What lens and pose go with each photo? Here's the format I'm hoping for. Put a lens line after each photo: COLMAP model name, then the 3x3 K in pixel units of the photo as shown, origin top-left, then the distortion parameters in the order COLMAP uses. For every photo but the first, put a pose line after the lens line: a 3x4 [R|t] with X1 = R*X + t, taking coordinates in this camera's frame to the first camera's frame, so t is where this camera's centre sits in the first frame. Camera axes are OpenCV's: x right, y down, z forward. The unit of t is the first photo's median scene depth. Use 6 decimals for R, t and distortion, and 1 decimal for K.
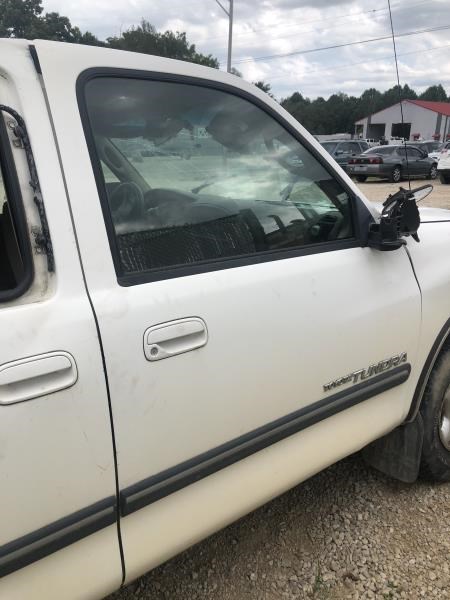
lens RADIAL K [[490.7, 0, 225.0], [0, 490.7, 300.0], [0, 0, 1]] dist [0.050577, -0.066484]
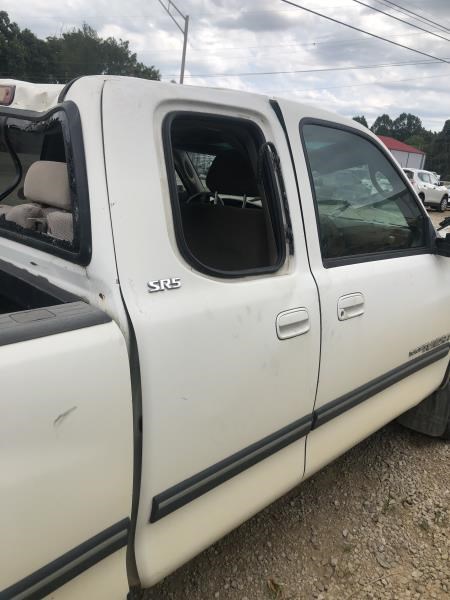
lens RADIAL K [[490.7, 0, 225.0], [0, 490.7, 300.0], [0, 0, 1]] dist [0.050577, -0.066484]
pose [[0.987842, 0.039538, 0.150350, -0.410891], [-0.036018, 0.999011, -0.026066, 0.065878], [-0.151232, 0.020334, 0.988289, -0.225754]]
